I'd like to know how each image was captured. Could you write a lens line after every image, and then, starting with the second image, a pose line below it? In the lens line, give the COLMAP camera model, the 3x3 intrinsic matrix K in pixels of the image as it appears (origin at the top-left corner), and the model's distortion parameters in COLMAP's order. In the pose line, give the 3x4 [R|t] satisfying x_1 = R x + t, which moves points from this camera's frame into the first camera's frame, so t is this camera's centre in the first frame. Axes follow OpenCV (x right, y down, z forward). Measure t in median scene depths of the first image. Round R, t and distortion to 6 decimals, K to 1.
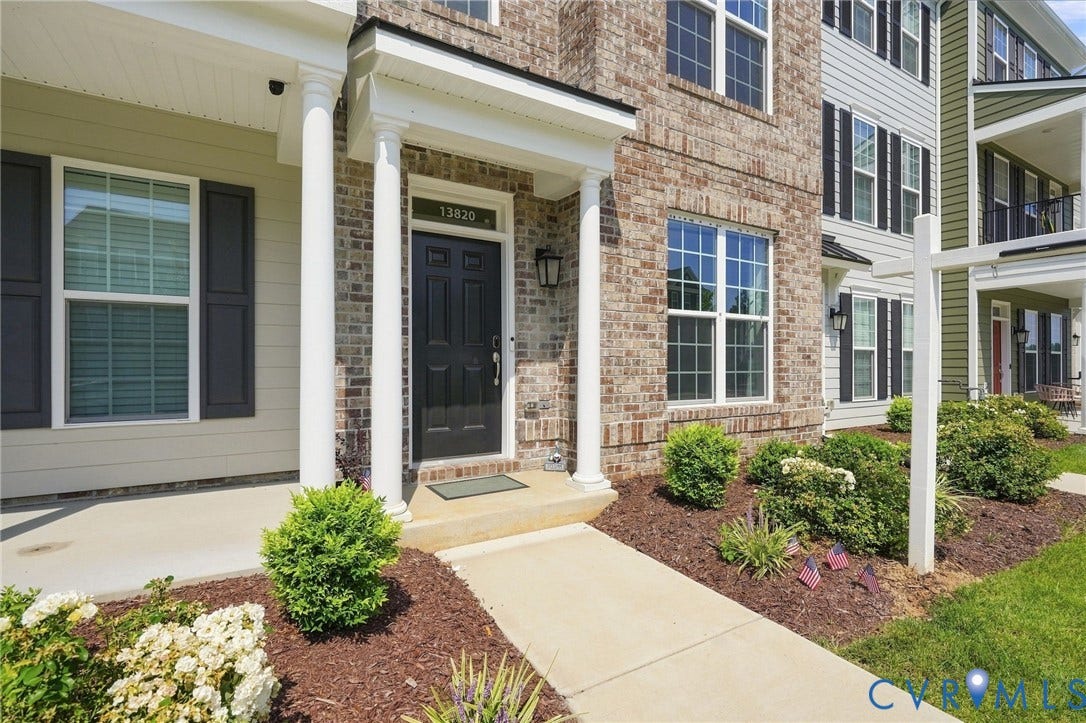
lens RADIAL K [[495.8, 0, 546.2], [0, 495.8, 367.1], [0, 0, 1]] dist [-0.001779, 0.000086]
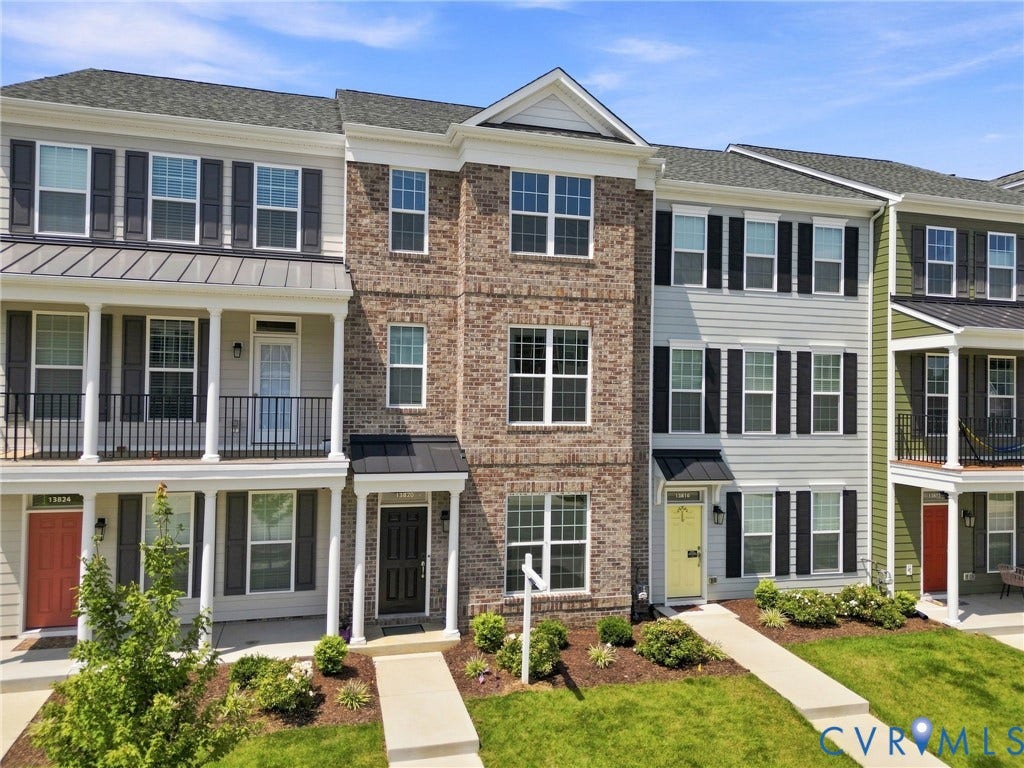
lens RADIAL K [[721.1, 0, 514.0], [0, 721.1, 394.6], [0, 0, 1]] dist [0.055847, -0.051137]
pose [[0.961714, 0.013866, -0.273702, 0.982456], [-0.017362, 0.999796, -0.010354, -0.637826], [0.273503, 0.014710, 0.961759, -1.622383]]
